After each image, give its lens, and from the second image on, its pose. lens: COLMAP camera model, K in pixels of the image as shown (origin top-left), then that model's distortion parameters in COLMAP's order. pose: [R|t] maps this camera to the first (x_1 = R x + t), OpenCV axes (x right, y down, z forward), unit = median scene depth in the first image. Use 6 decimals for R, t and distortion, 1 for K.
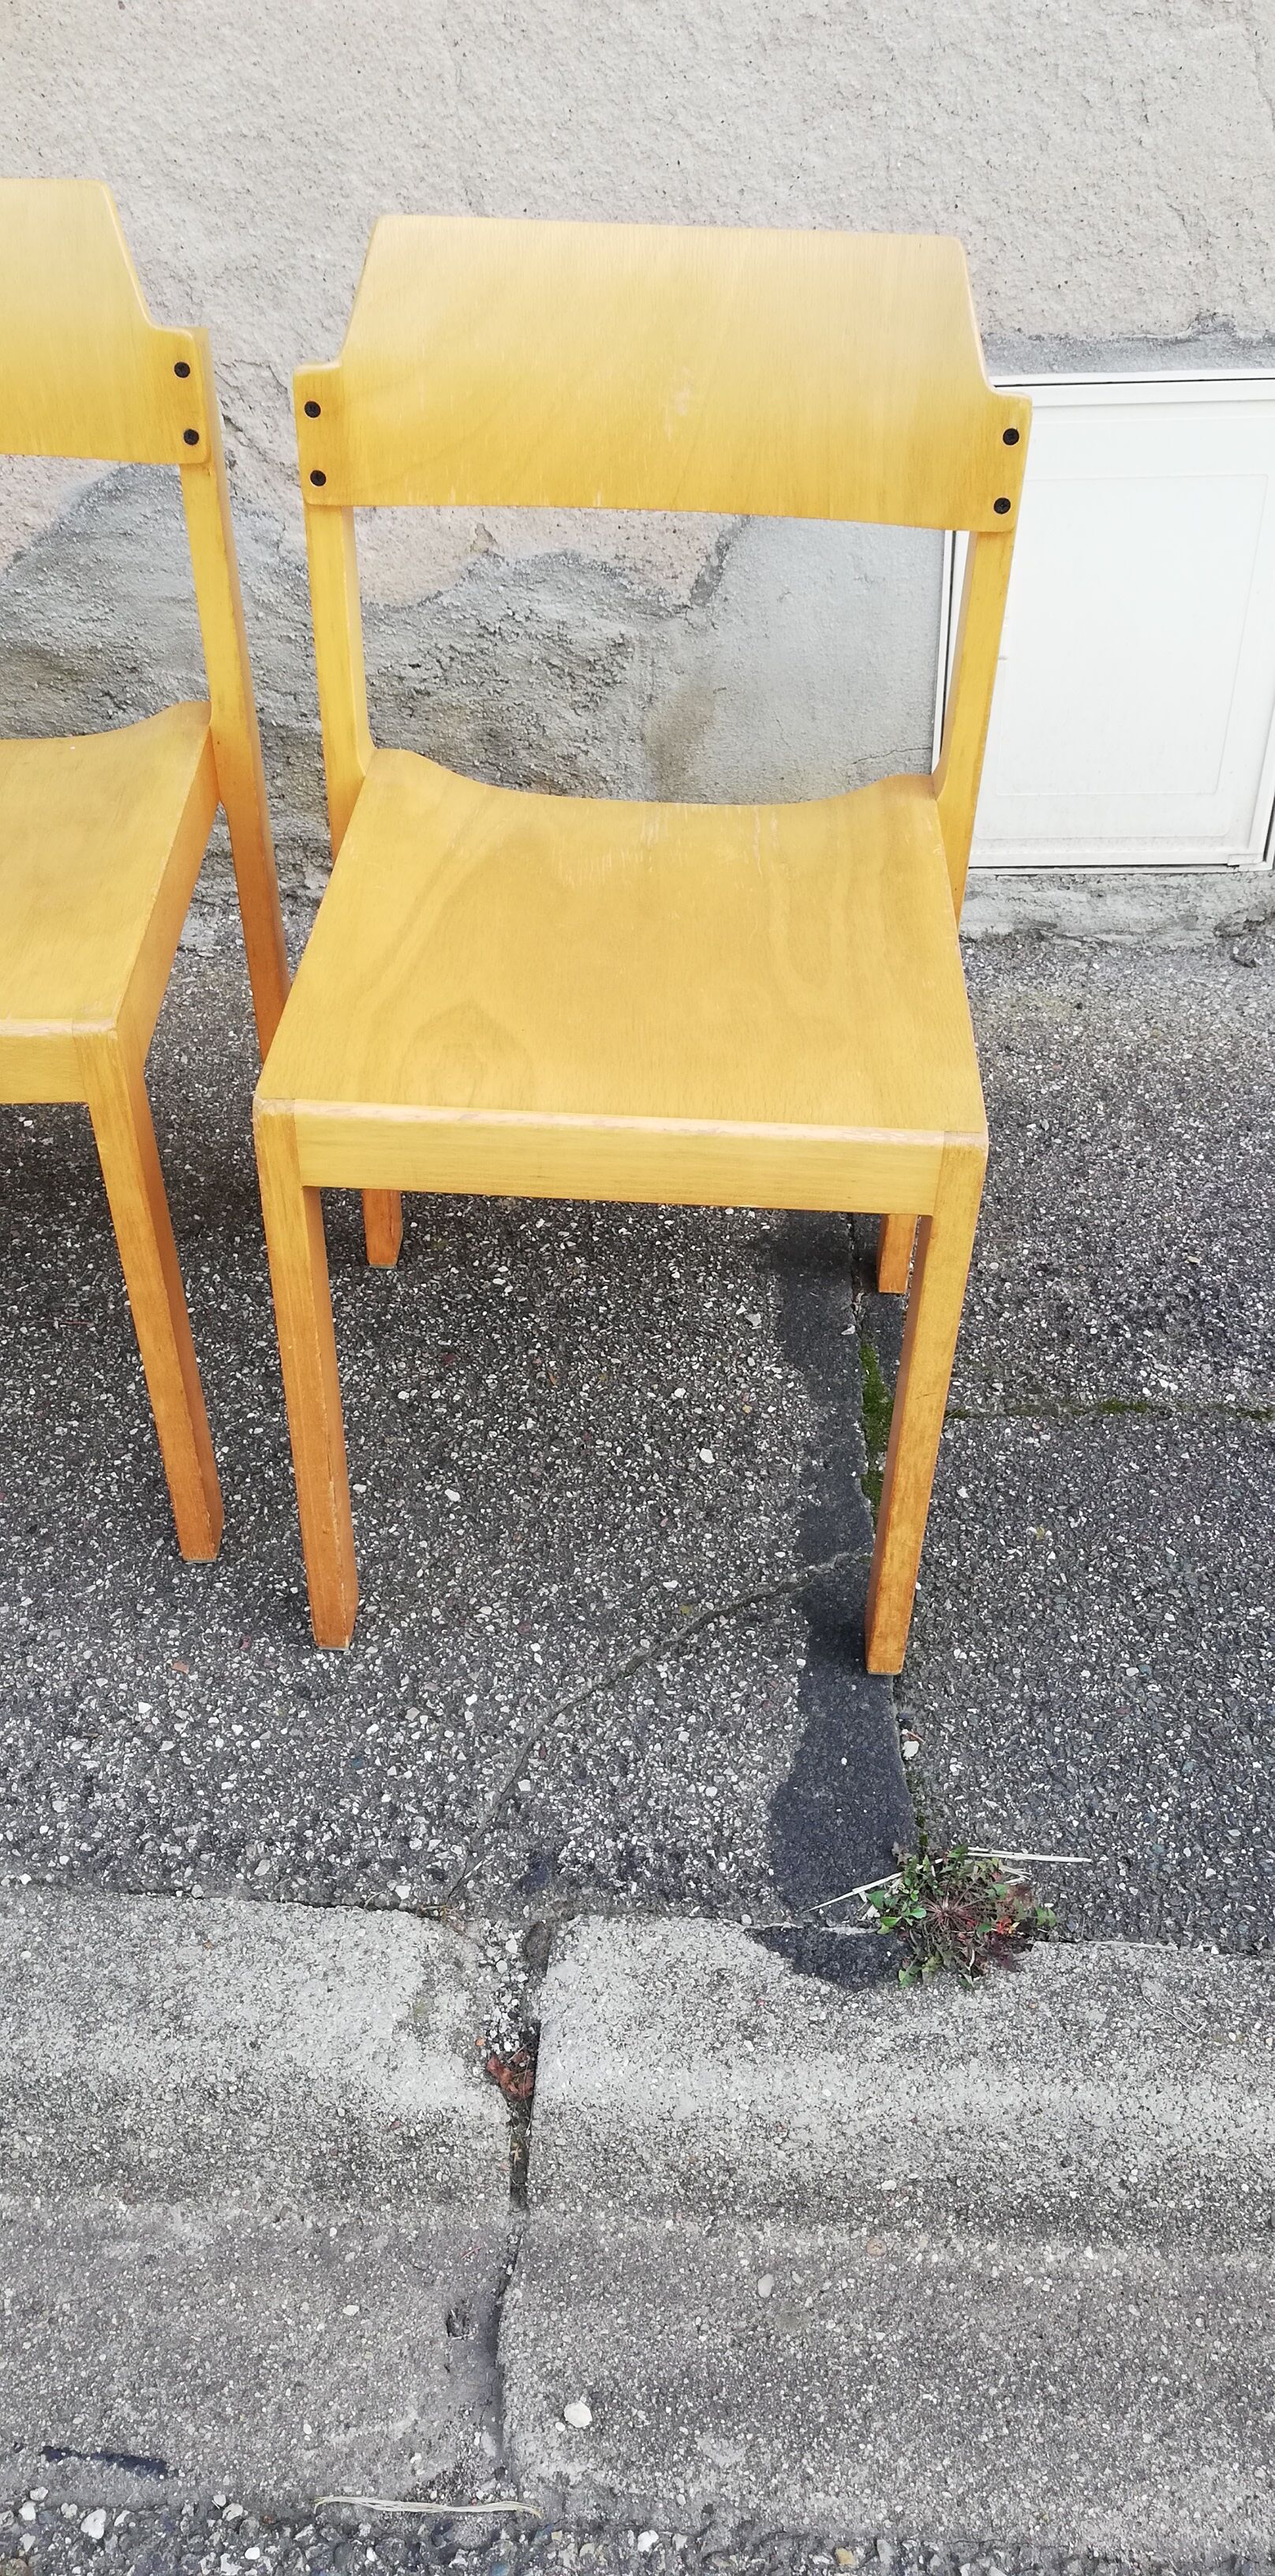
lens RADIAL K [[1911.2, 0, 628.6], [0, 1911.2, 1296.2], [0, 0, 1]] dist [0.033139, -0.064029]
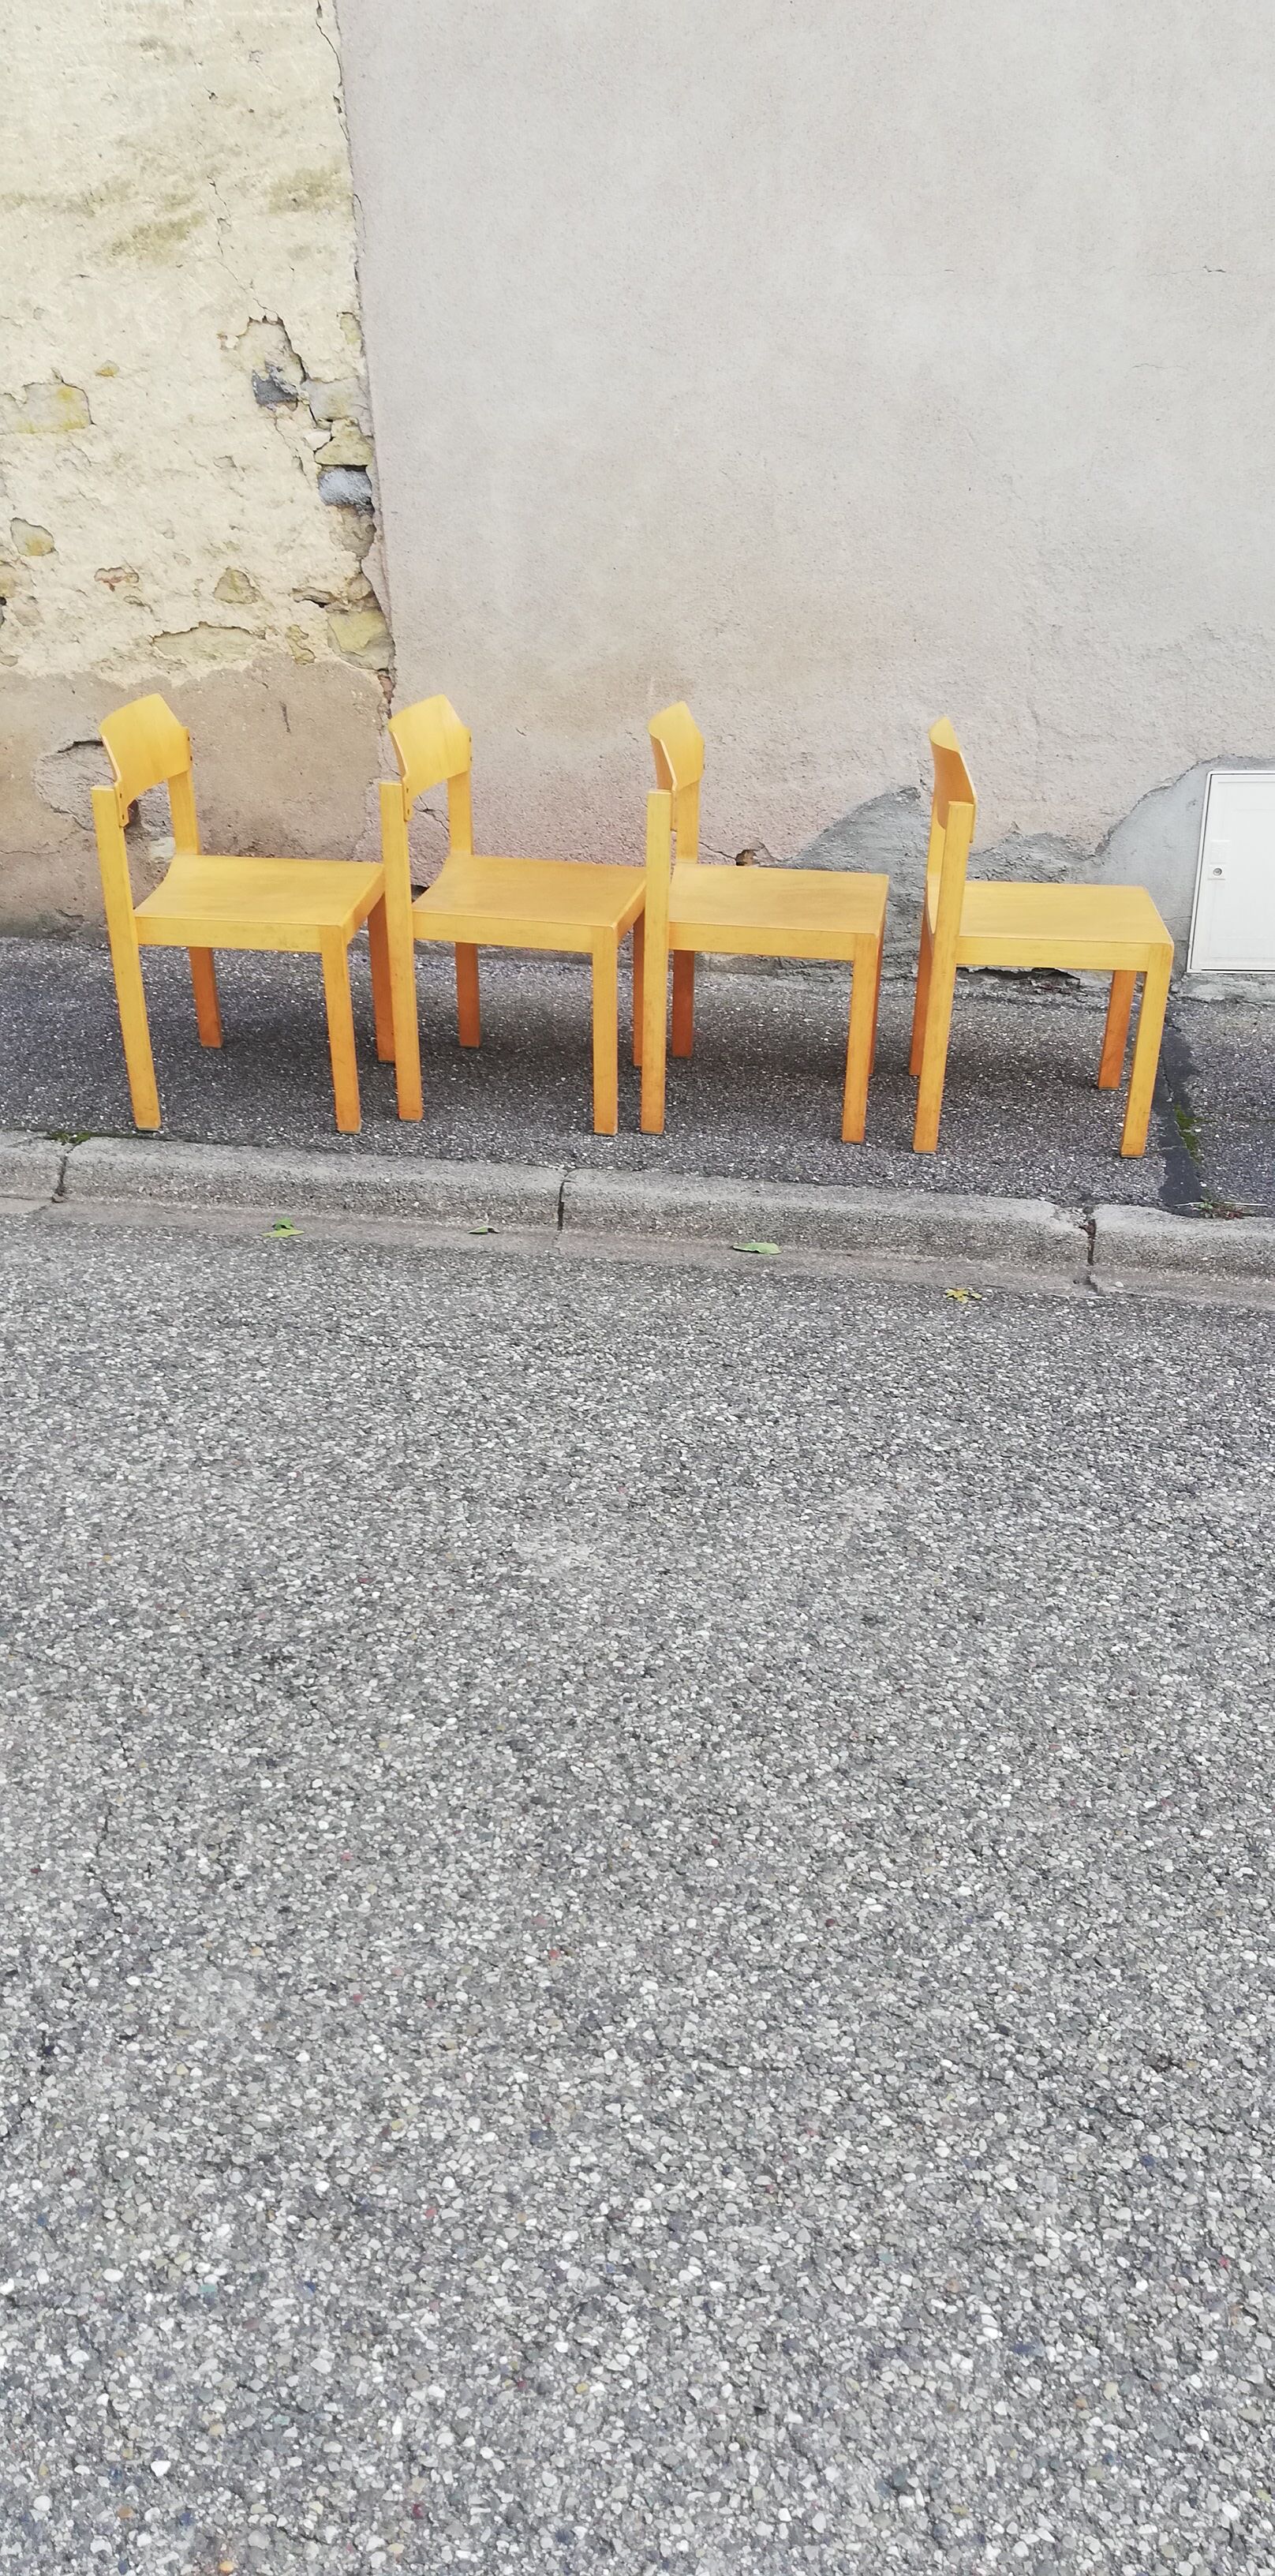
lens RADIAL K [[1916.7, 0, 598.8], [0, 1916.7, 1275.6], [0, 0, 1]] dist [0.064836, -0.092689]
pose [[0.994943, 0.048921, -0.087727, -0.521850], [-0.066460, 0.975492, -0.209758, 1.066578], [0.075315, 0.214528, 0.973810, -1.974677]]
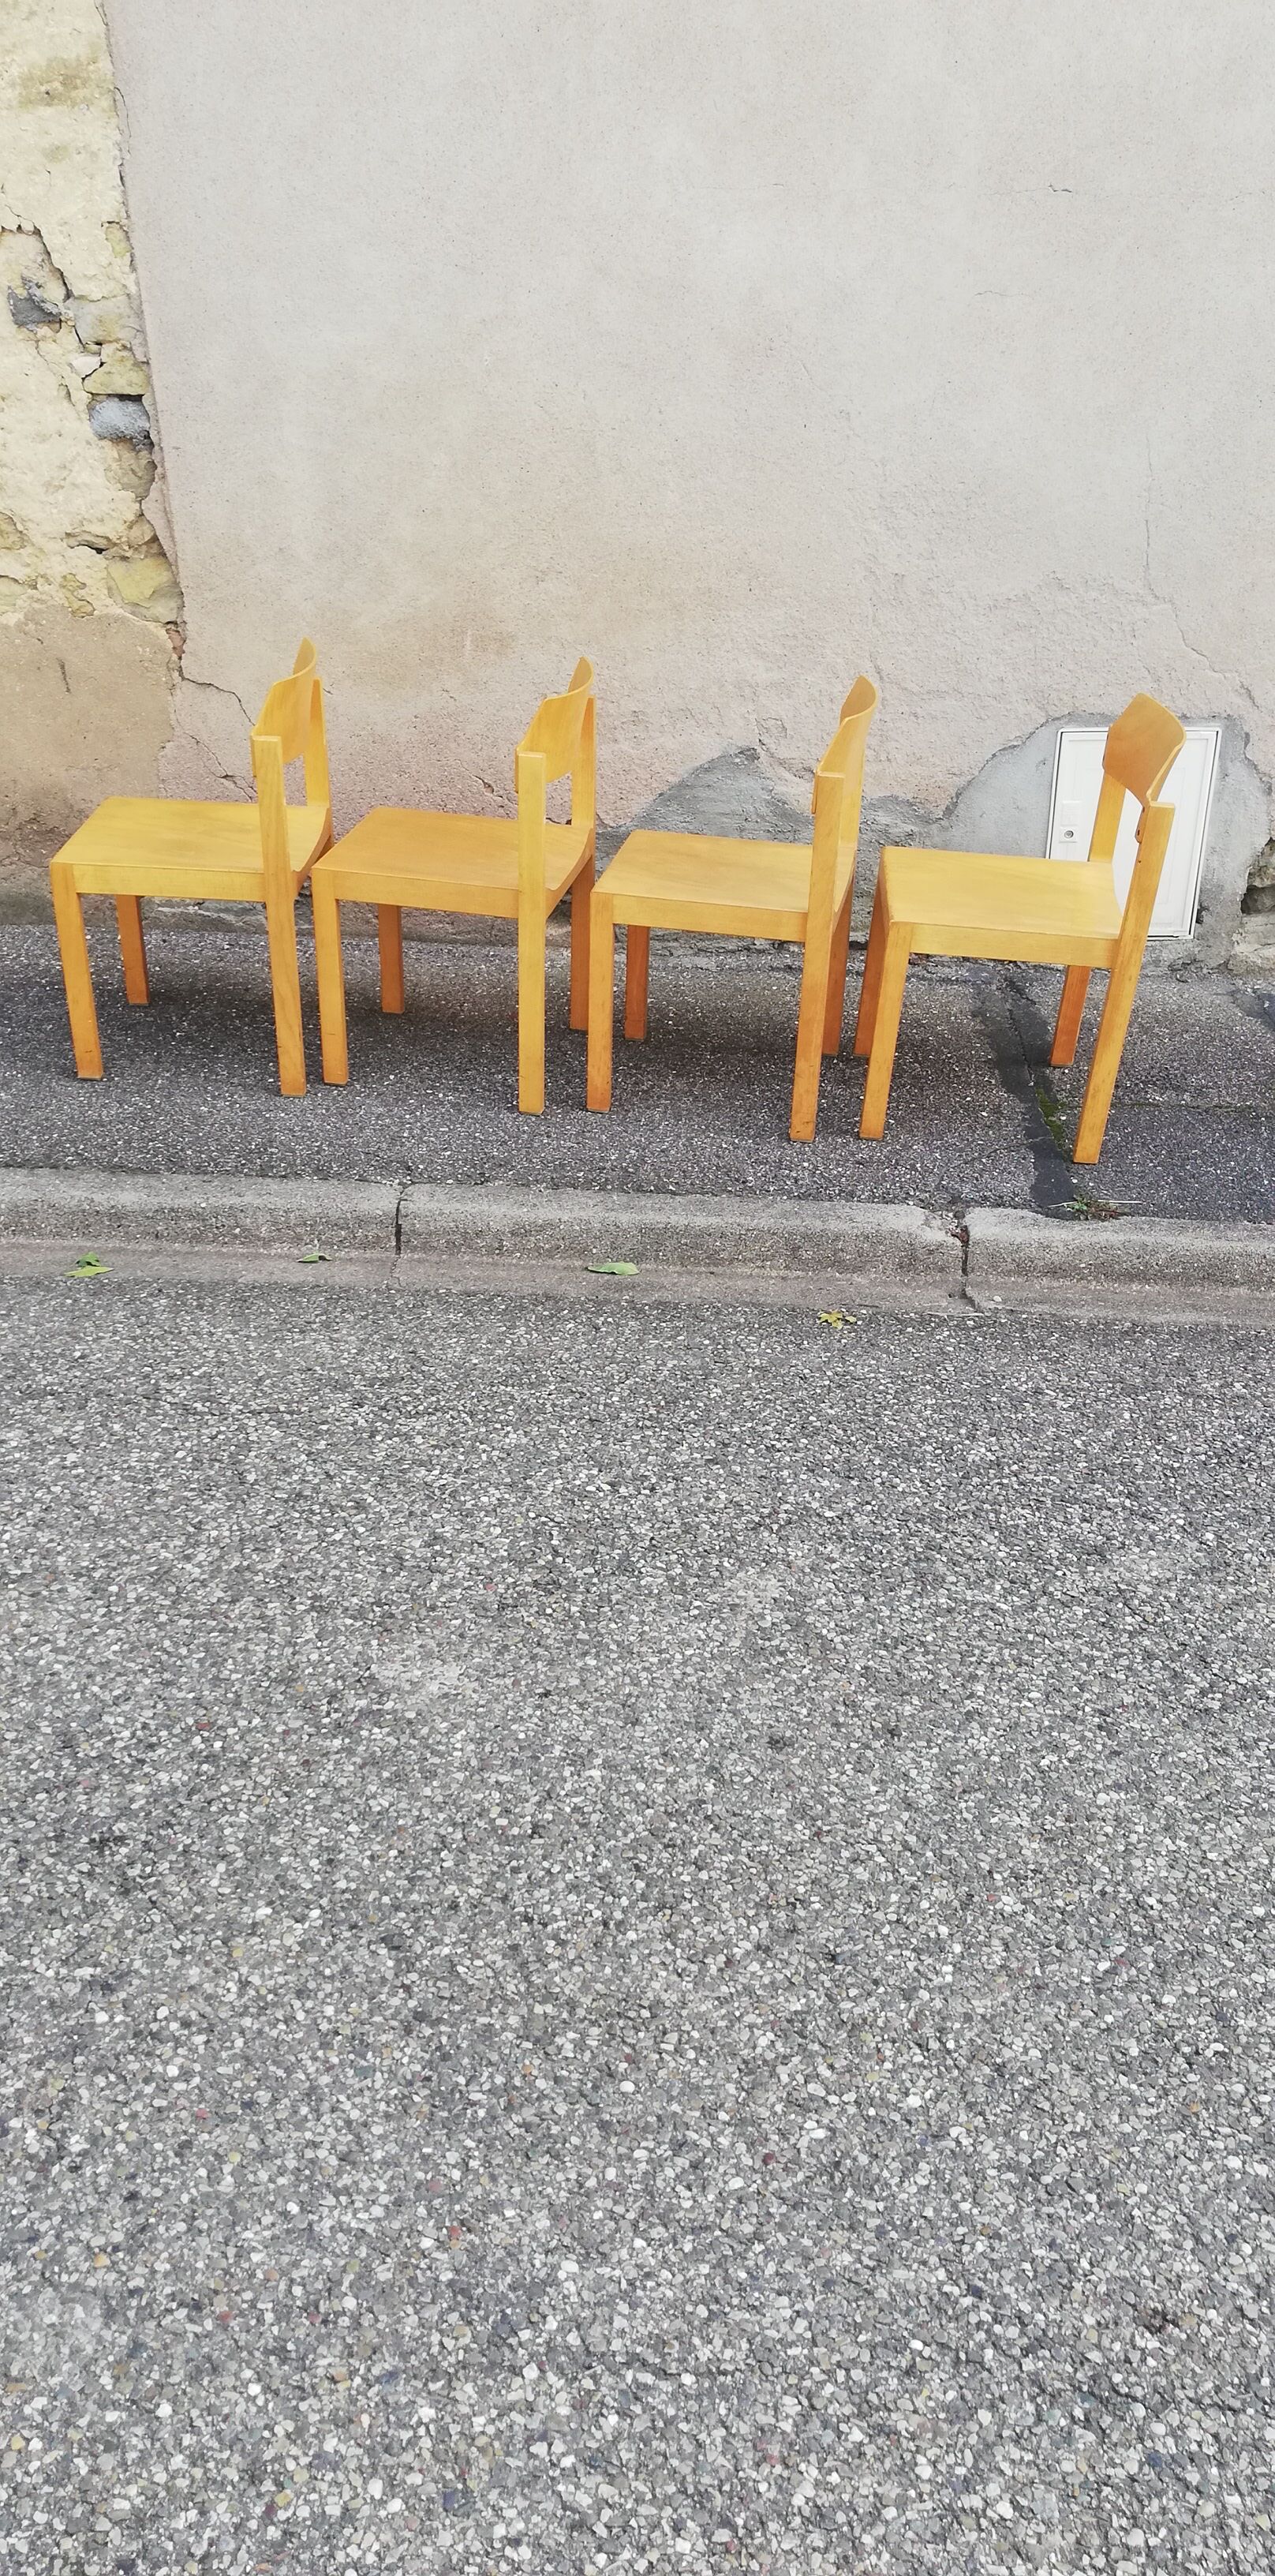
lens RADIAL K [[1906.5, 0, 592.3], [0, 1906.5, 1289.4], [0, 0, 1]] dist [0.046928, -0.066402]
pose [[0.999863, 0.015014, 0.007015, -0.586991], [-0.013693, 0.986934, -0.160541, 0.859903], [-0.009334, 0.160422, 0.987004, -1.772715]]
